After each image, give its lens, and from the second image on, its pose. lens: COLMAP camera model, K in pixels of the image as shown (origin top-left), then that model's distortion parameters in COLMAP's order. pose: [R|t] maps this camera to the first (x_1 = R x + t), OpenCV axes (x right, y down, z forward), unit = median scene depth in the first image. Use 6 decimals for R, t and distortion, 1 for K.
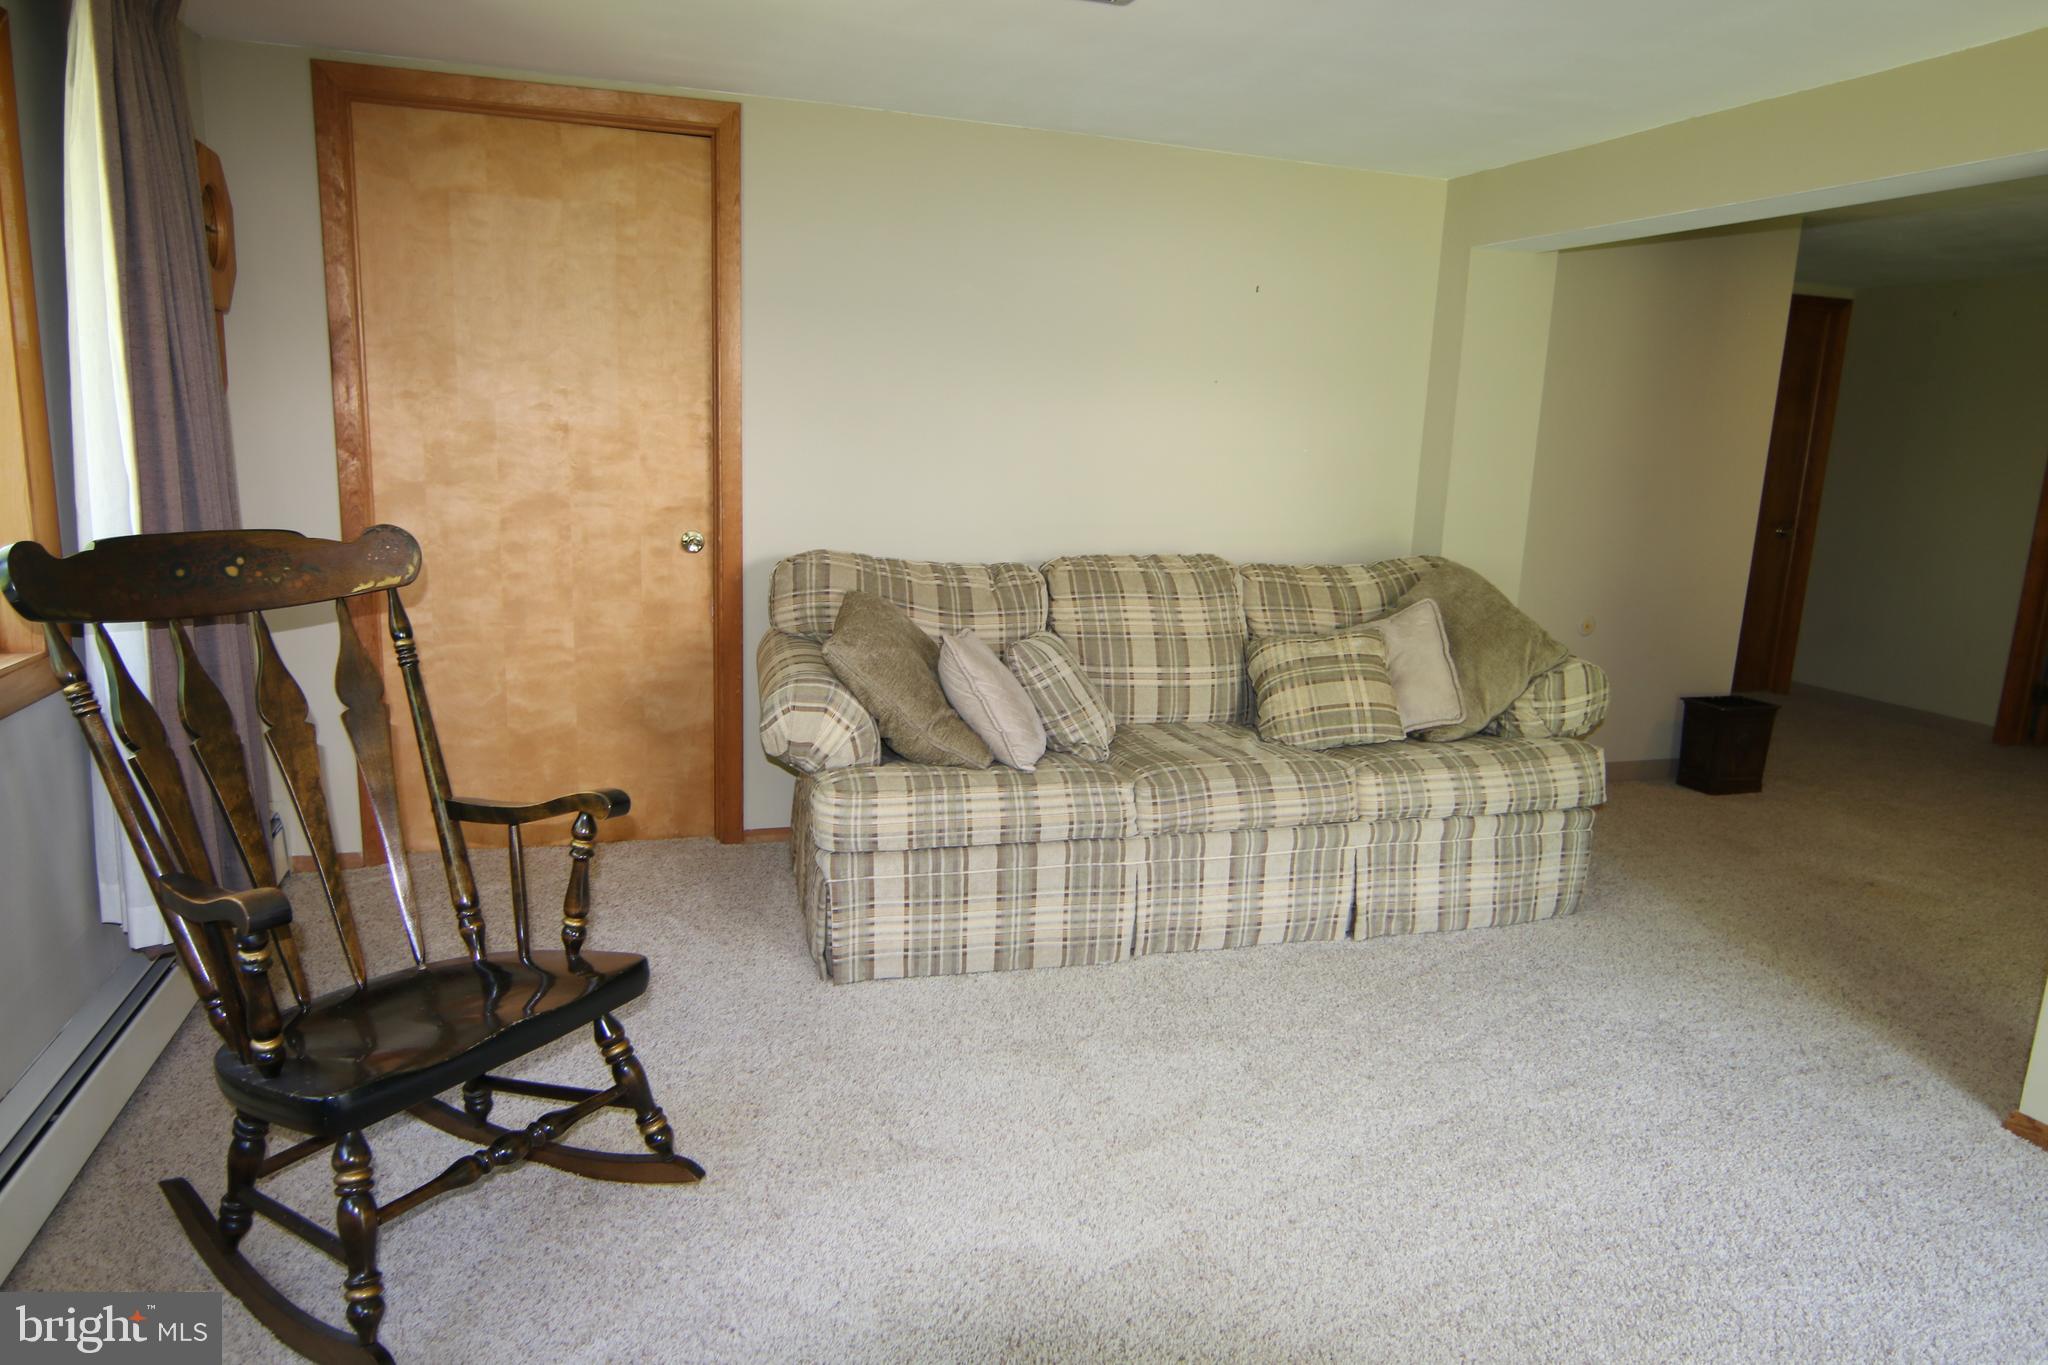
lens RADIAL K [[1295.2, 0, 1022.4], [0, 1295.2, 691.2], [0, 0, 1]] dist [-0.015641, 0.004435]
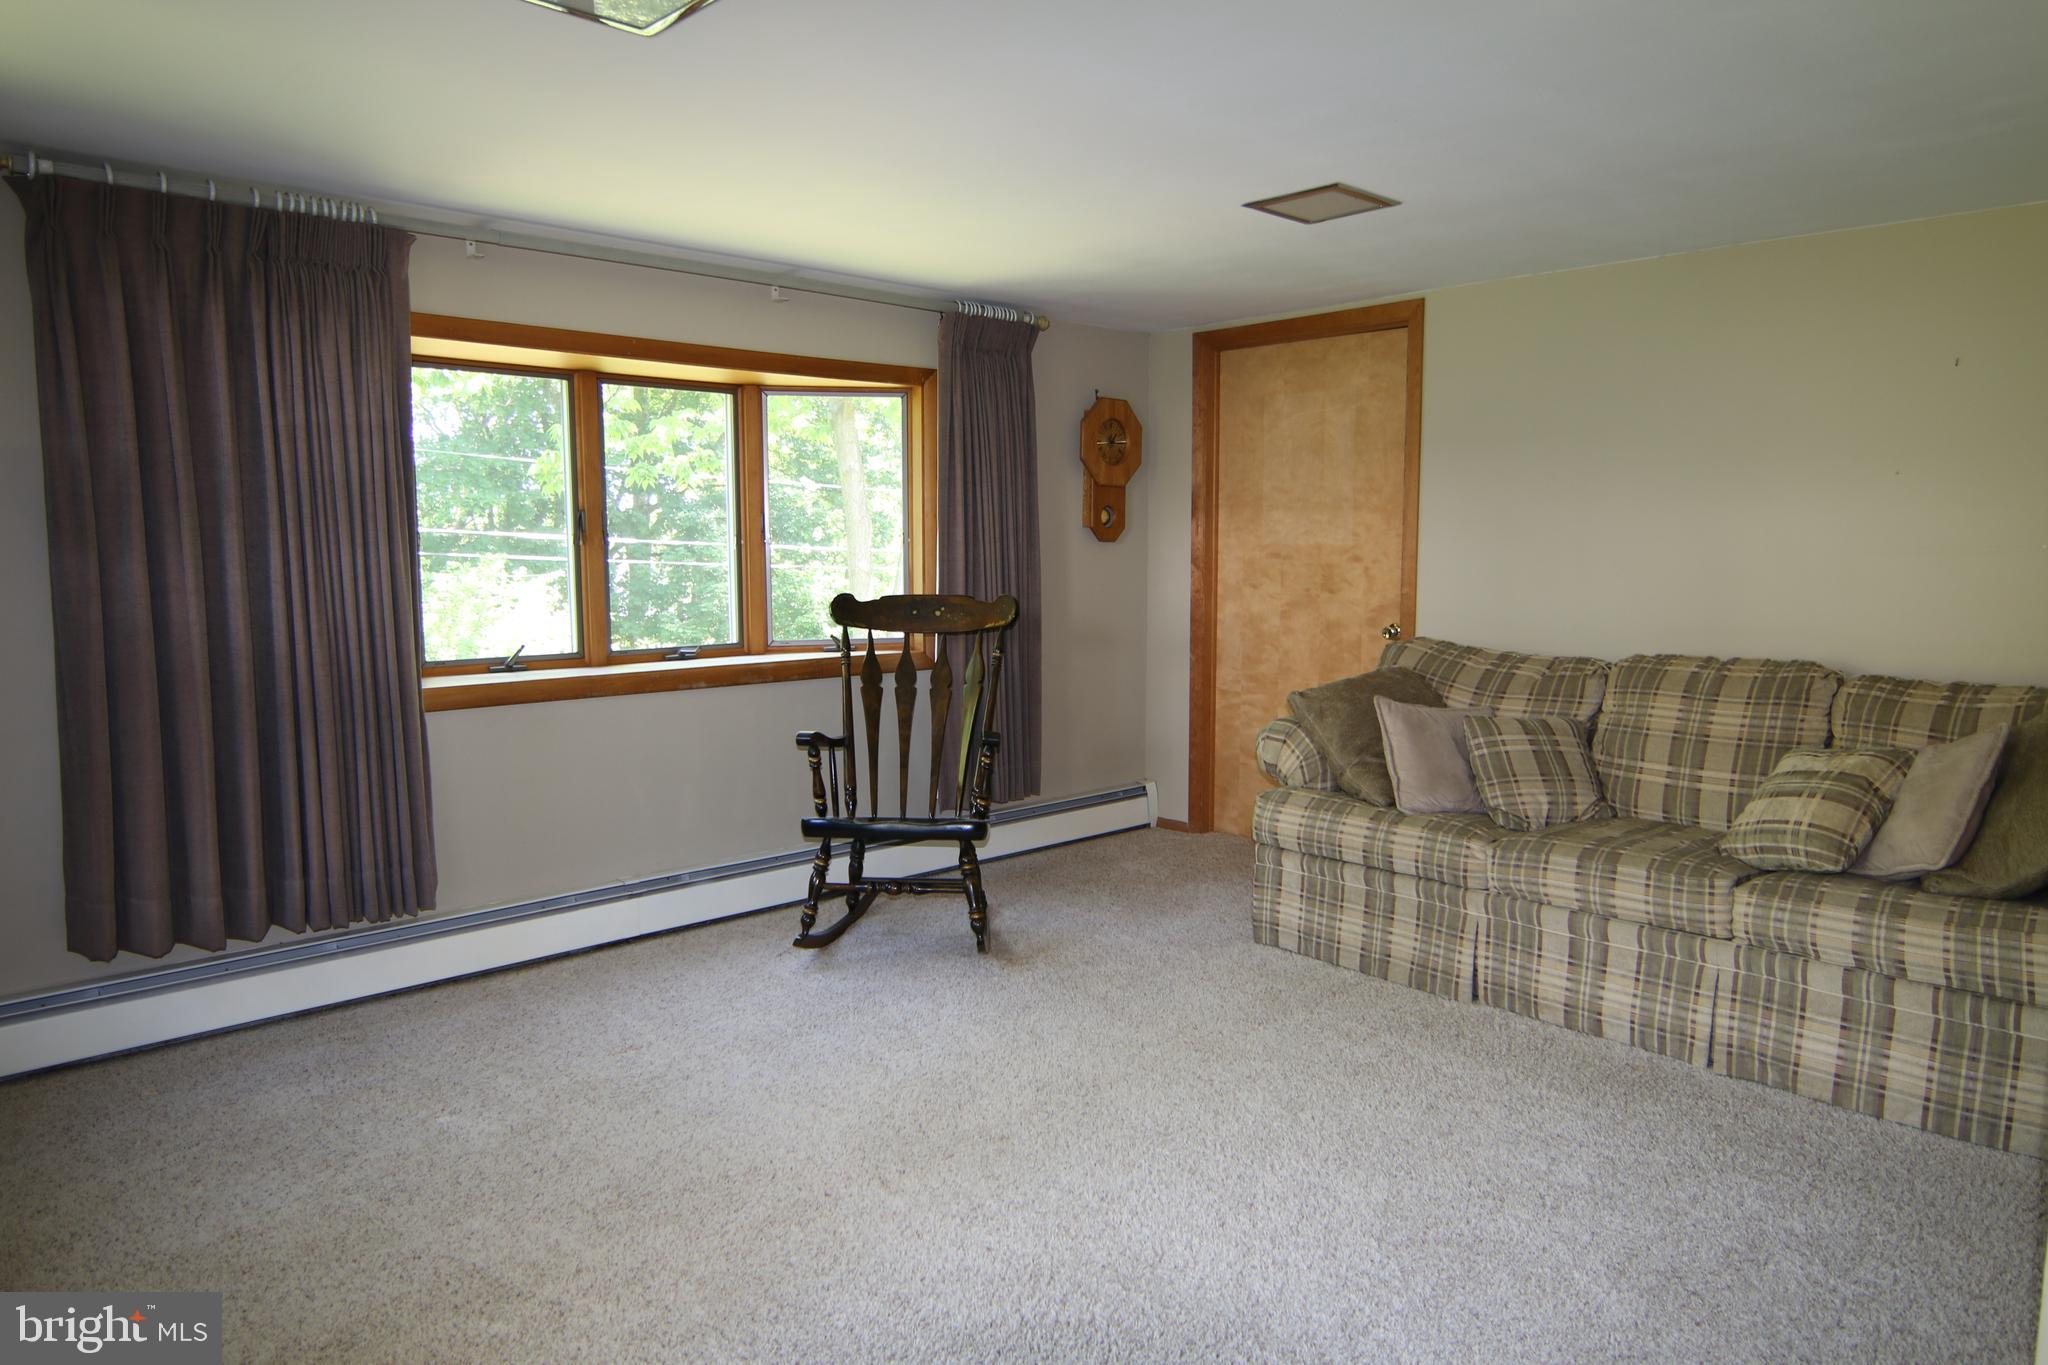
lens RADIAL K [[1295.2, 0, 1022.4], [0, 1295.2, 691.2], [0, 0, 1]] dist [-0.015641, 0.004435]
pose [[0.431113, 0.065039, -0.899951, 0.882206], [-0.165711, 0.986141, -0.008115, 0.017511], [0.886951, 0.152630, 0.435916, 0.140642]]
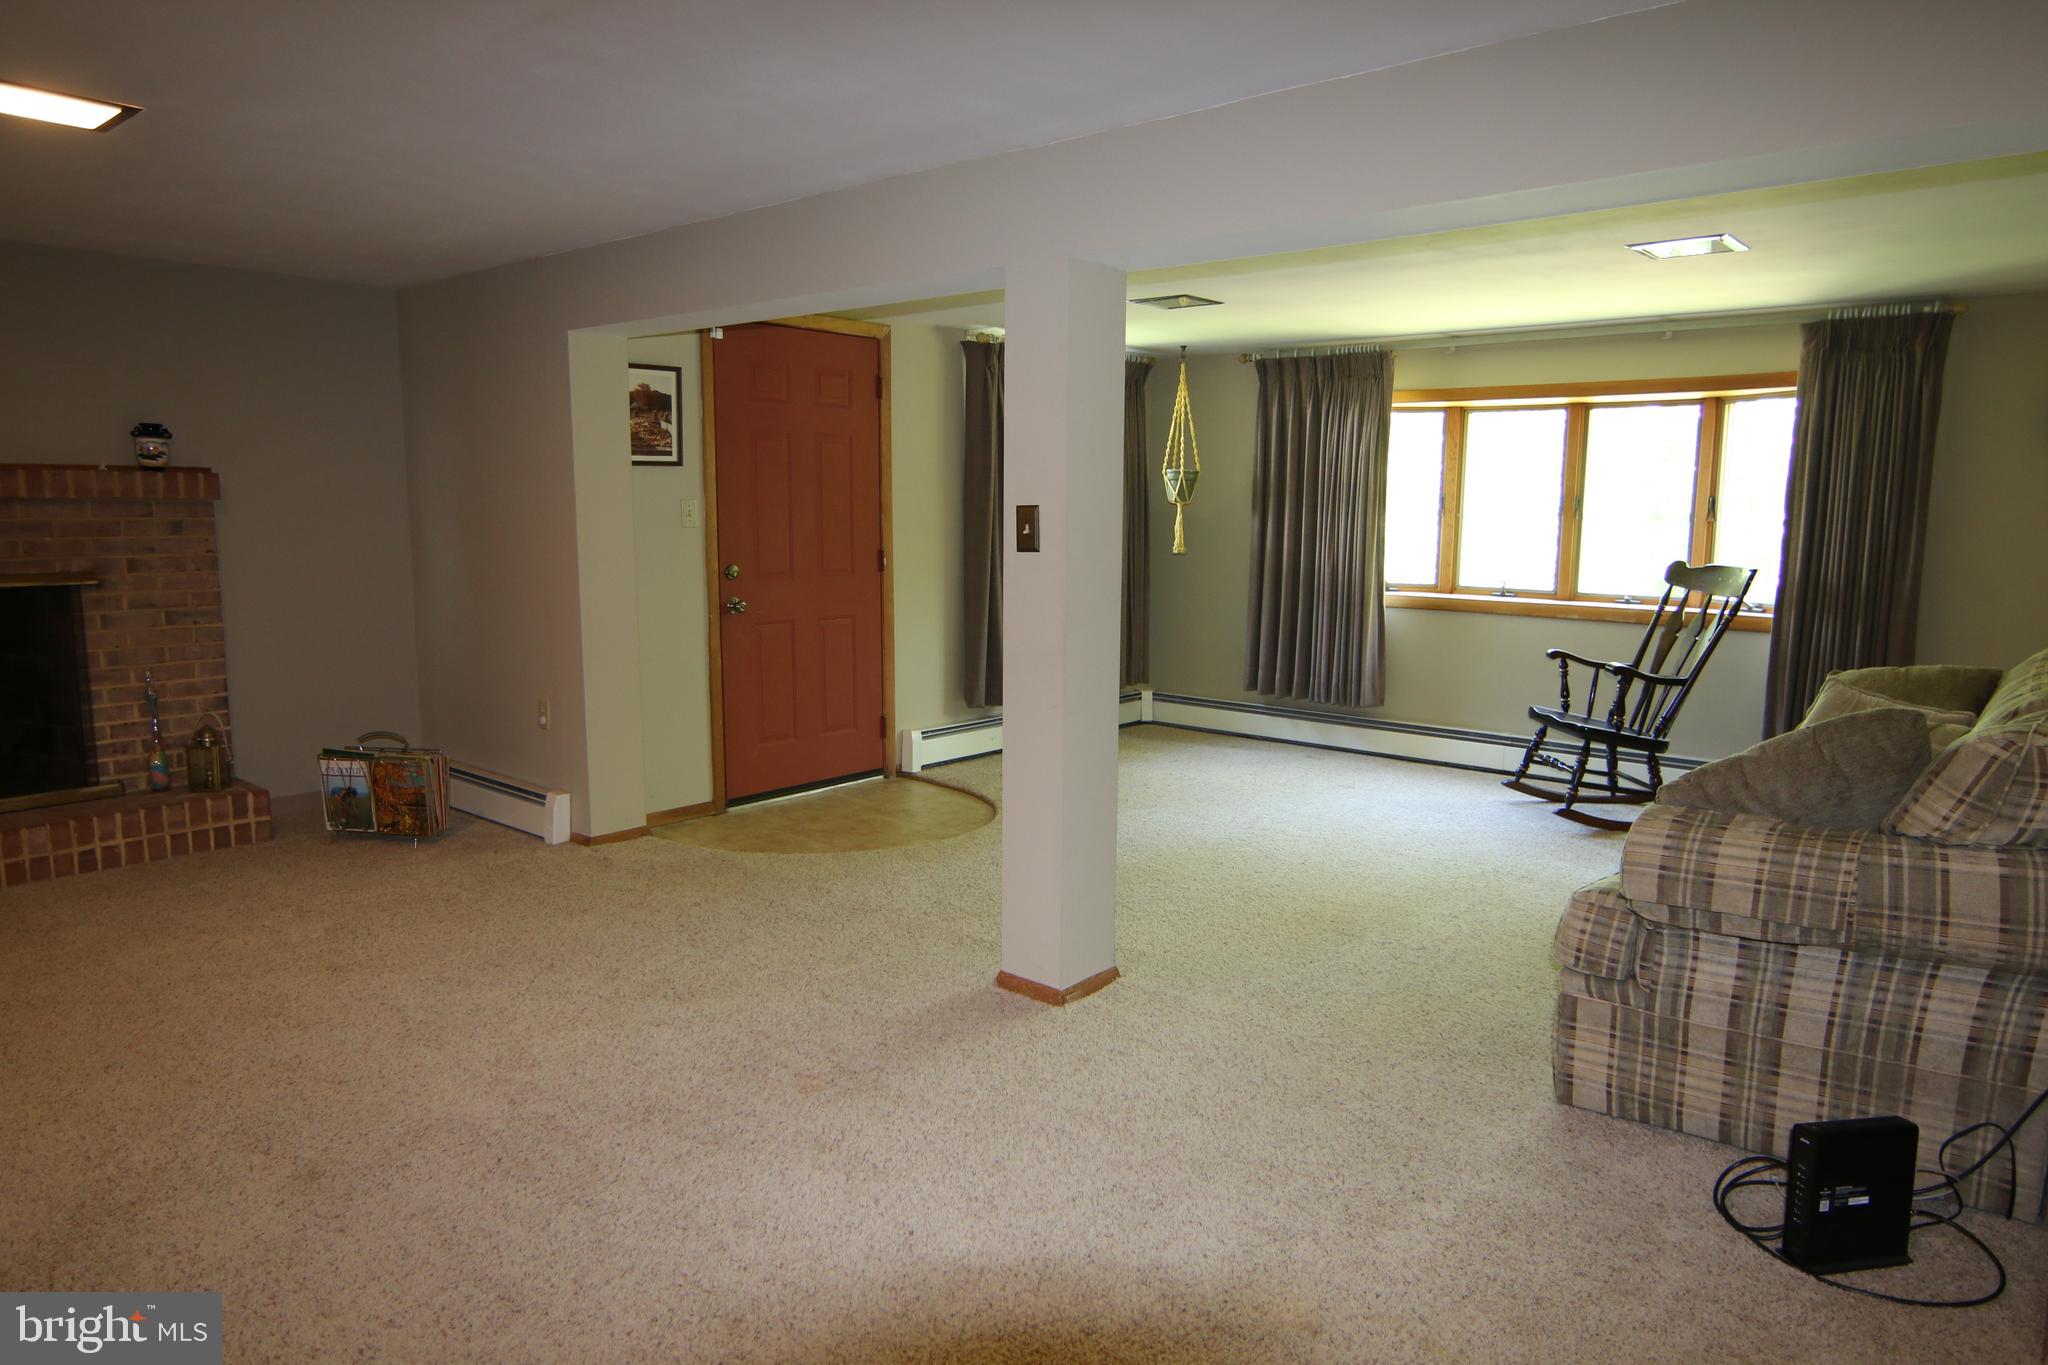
lens RADIAL K [[1295.2, 0, 1022.4], [0, 1295.2, 691.2], [0, 0, 1]] dist [-0.015641, 0.004435]
pose [[-0.845372, 0.030603, -0.533300, 1.257455], [-0.149886, 0.944661, 0.291804, -0.273652], [0.512718, 0.326618, -0.794003, 1.541625]]
